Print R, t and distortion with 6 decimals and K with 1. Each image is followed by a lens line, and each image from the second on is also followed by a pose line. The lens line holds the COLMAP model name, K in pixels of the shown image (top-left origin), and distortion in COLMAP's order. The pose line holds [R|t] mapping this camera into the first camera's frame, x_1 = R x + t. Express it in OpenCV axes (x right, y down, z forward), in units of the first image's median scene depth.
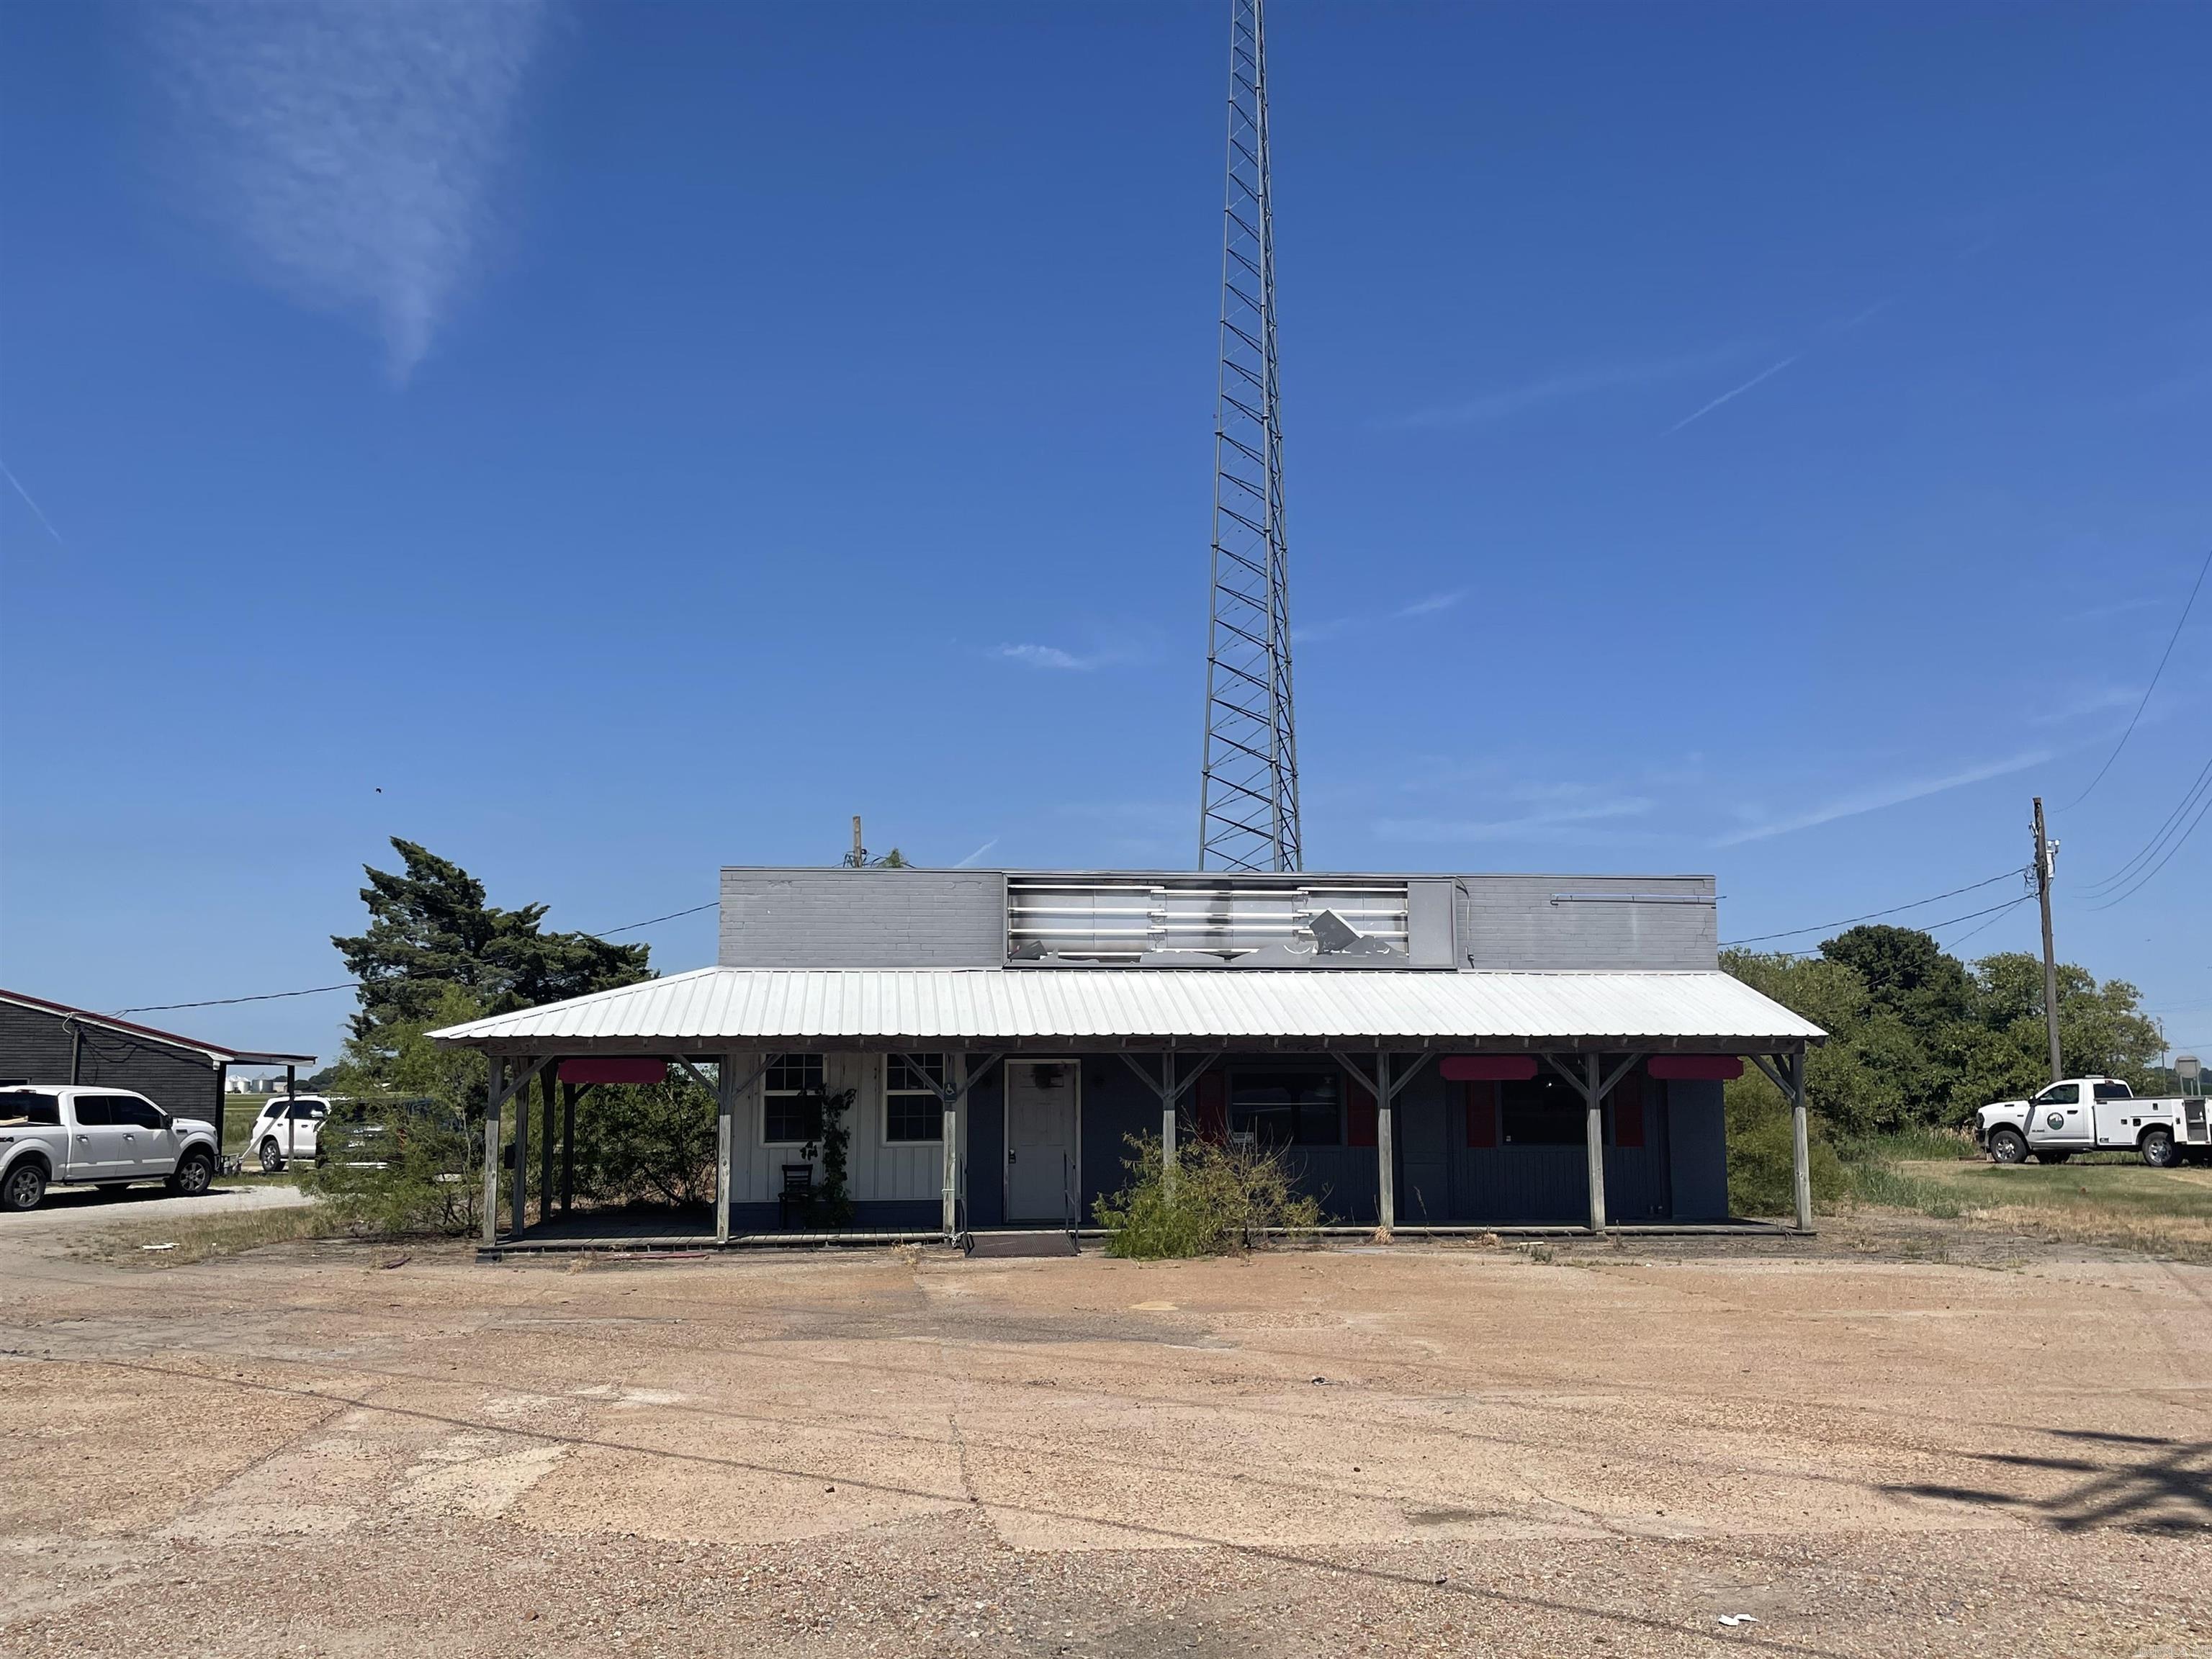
lens RADIAL K [[2016.6, 0, 1106.0], [0, 2016.6, 829.5], [0, 0, 1]] dist [0.051186, -0.002032]
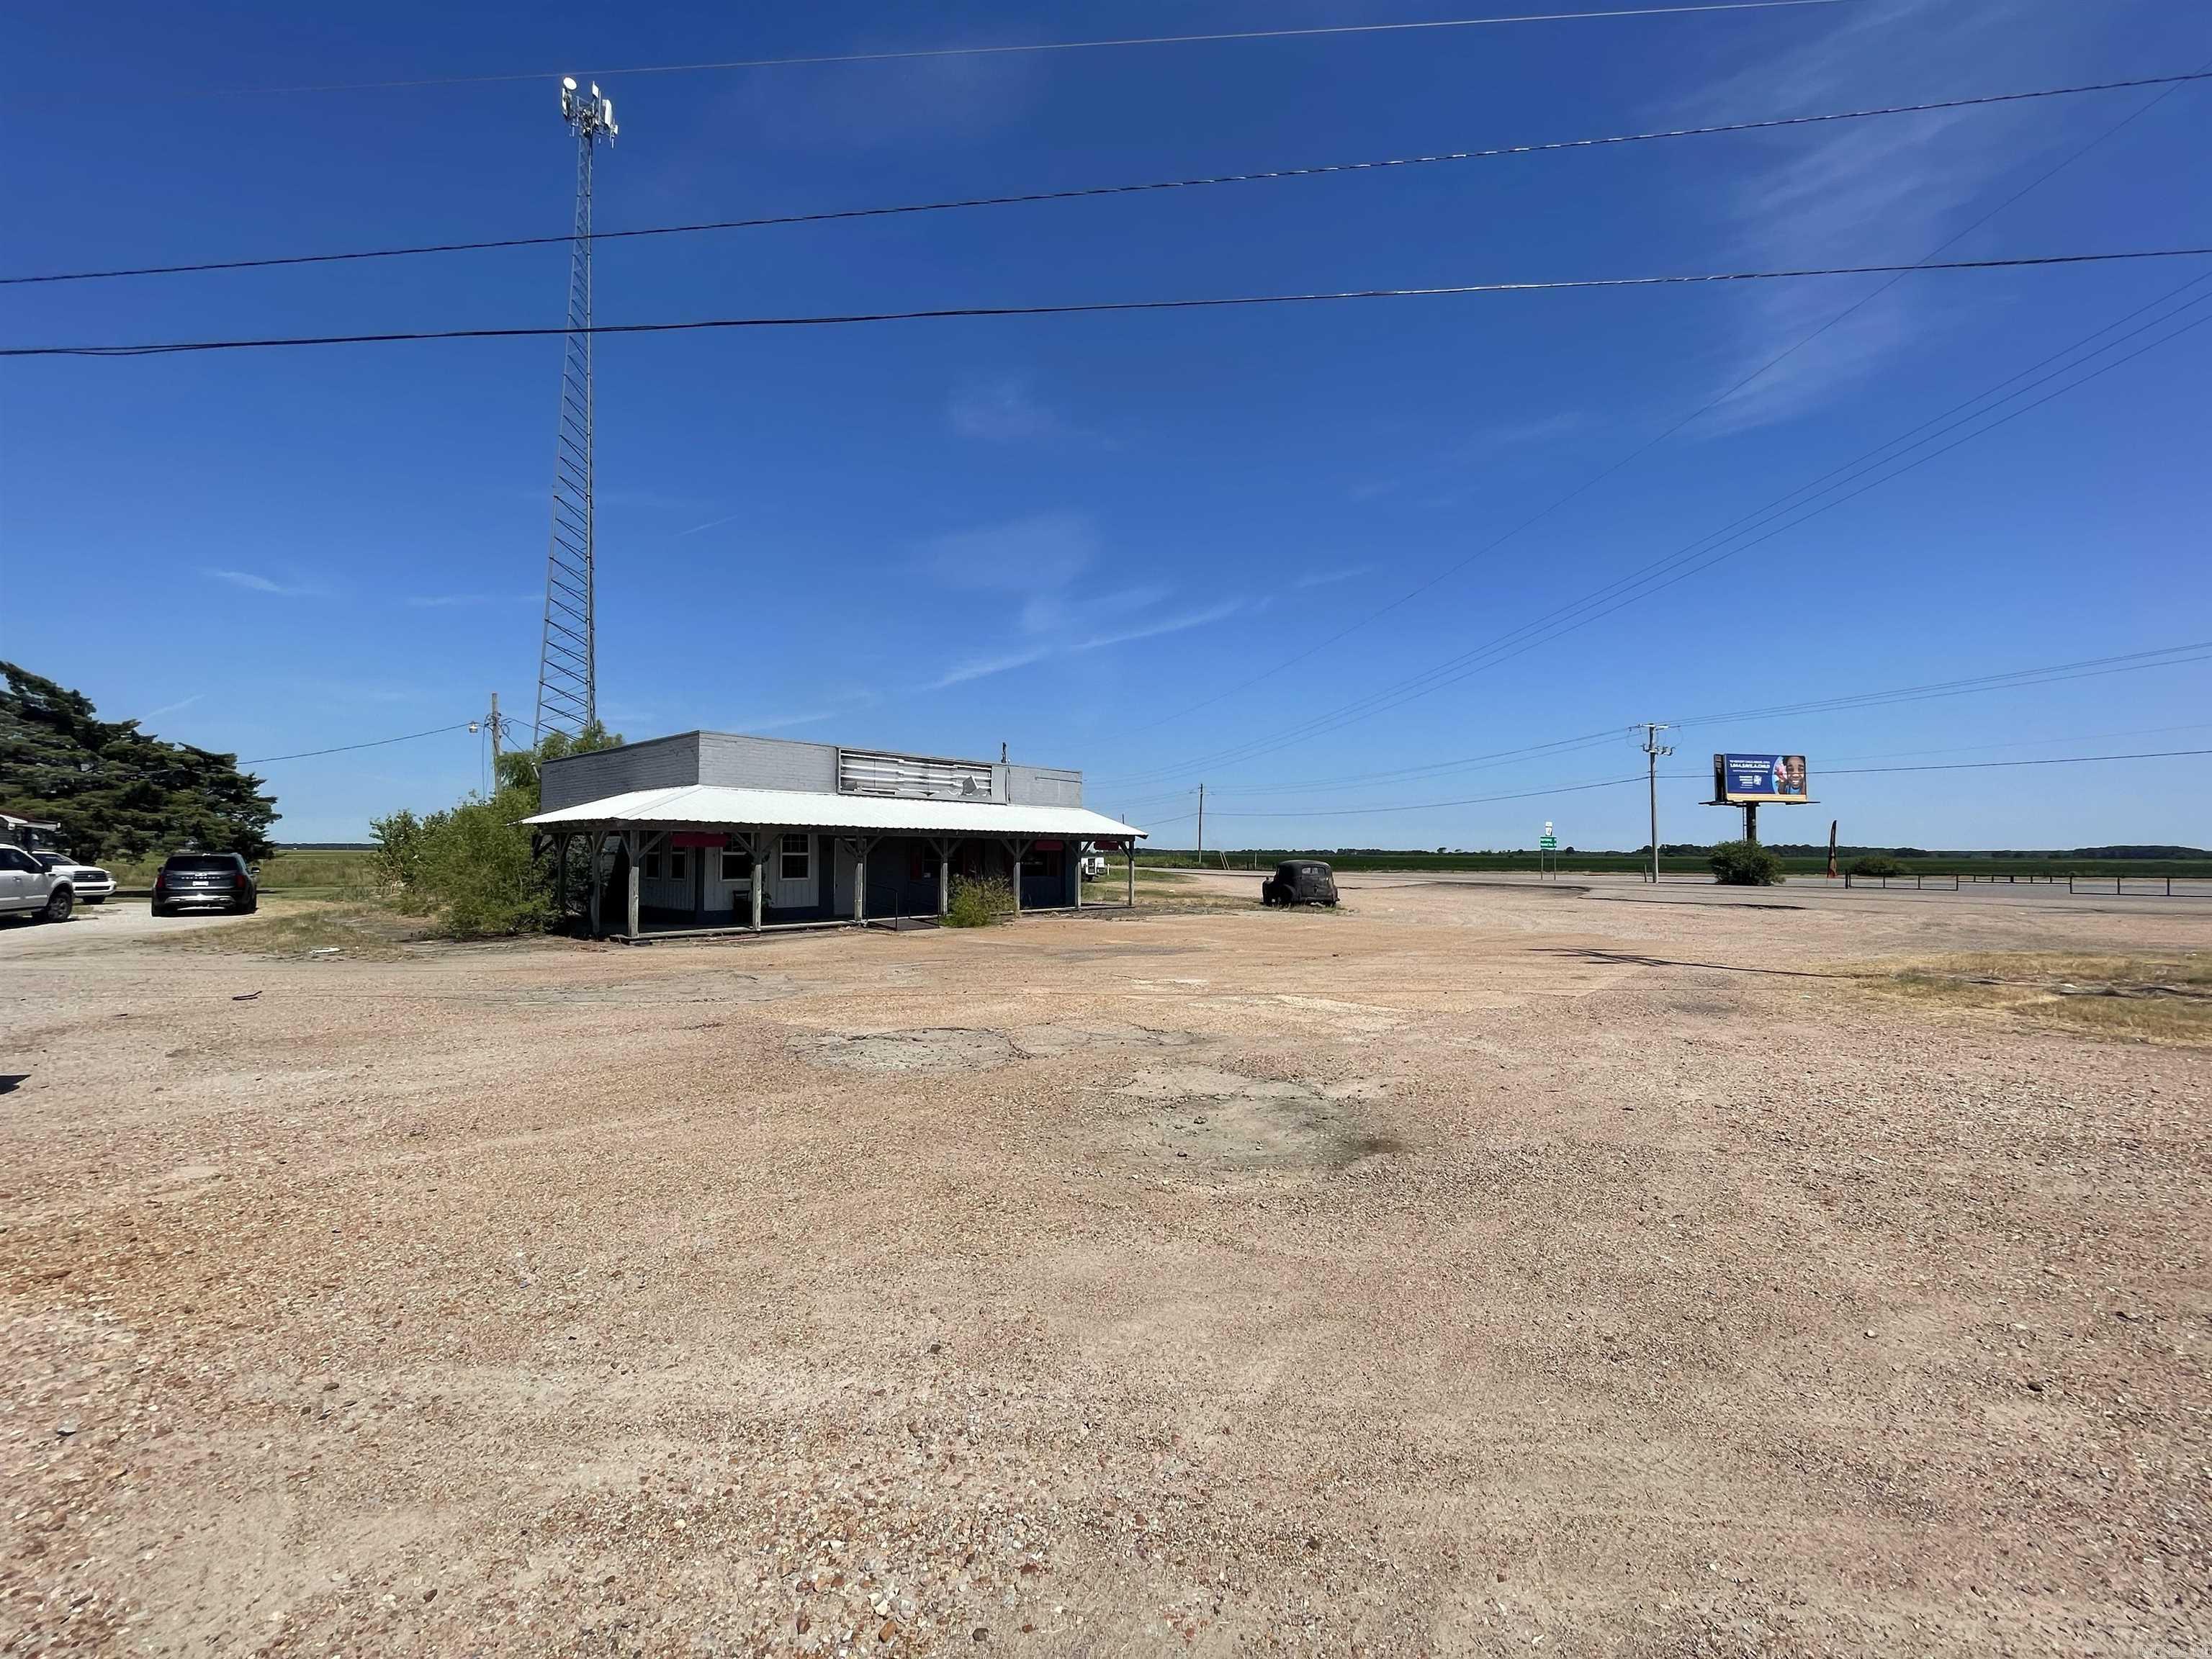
lens RADIAL K [[890.4, 0, 1106.0], [0, 890.4, 829.5], [0, 0, 1]] dist [-0.002871, -0.000365]
pose [[0.736338, 0.025791, 0.676122, -0.454987], [-0.093797, 0.993516, 0.064252, 0.020774], [-0.670081, -0.110729, 0.733982, 0.147974]]
